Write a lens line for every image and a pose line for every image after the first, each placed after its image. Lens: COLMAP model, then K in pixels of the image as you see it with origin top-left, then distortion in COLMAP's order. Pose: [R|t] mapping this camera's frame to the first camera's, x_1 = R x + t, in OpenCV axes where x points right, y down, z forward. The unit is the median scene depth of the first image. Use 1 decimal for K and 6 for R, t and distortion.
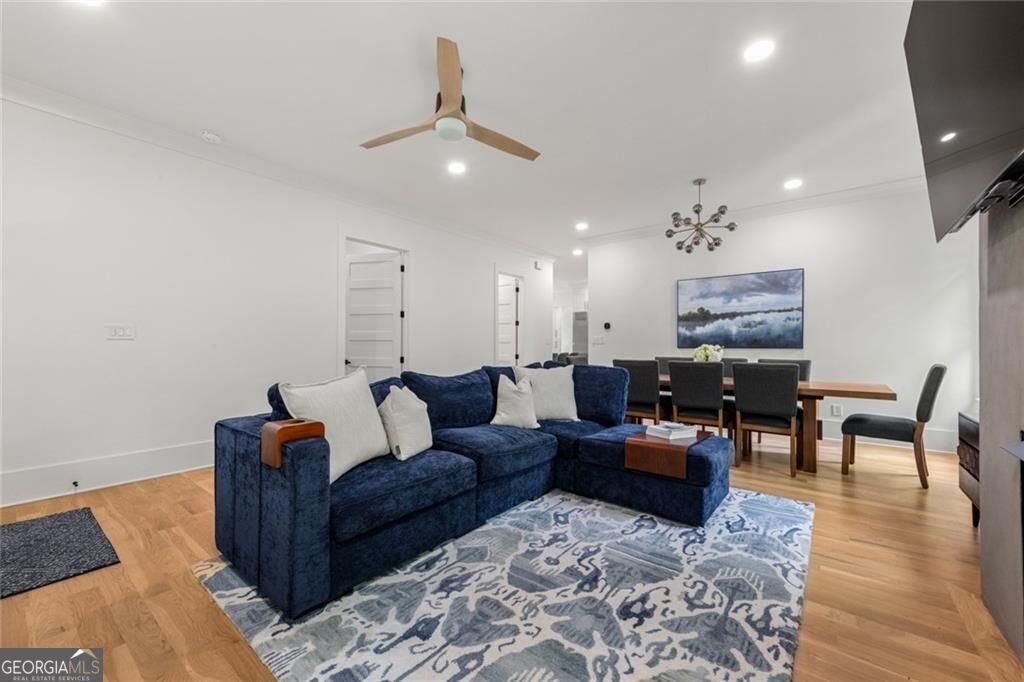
lens RADIAL K [[411.8, 0, 506.7], [0, 411.8, 342.2], [0, 0, 1]] dist [0.017421, -0.001491]
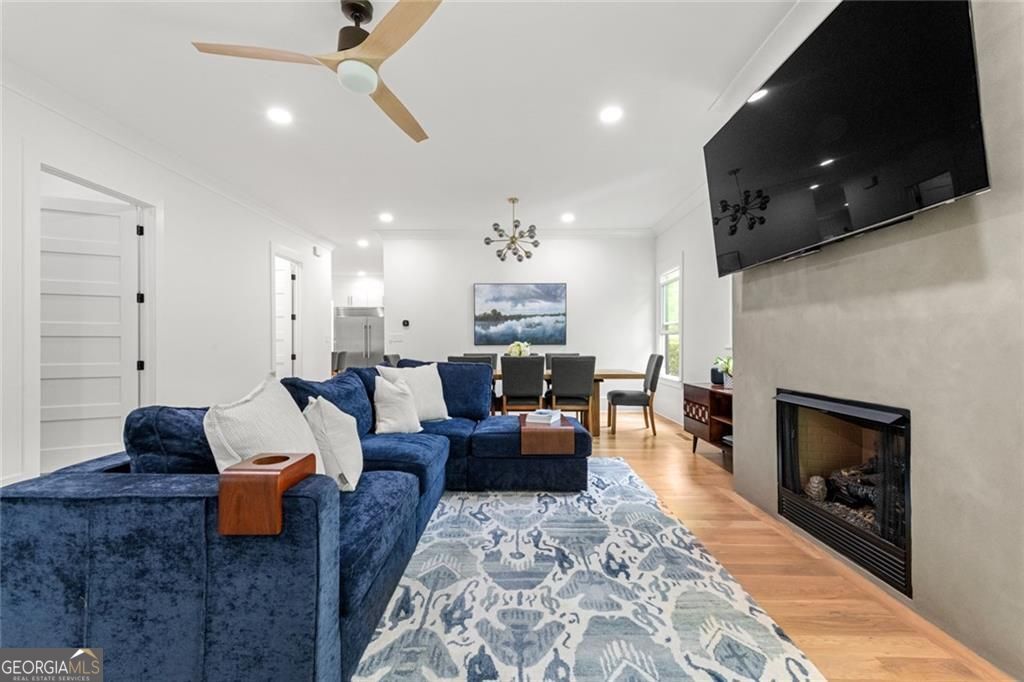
lens RADIAL K [[411.8, 0, 509.9], [0, 411.8, 341.6], [0, 0, 1]] dist [0.017421, -0.001491]
pose [[0.783257, -0.001738, 0.621696, -0.438897], [-0.000432, 0.999994, 0.003339, 0.002935], [-0.621698, -0.002884, 0.783251, 0.182003]]
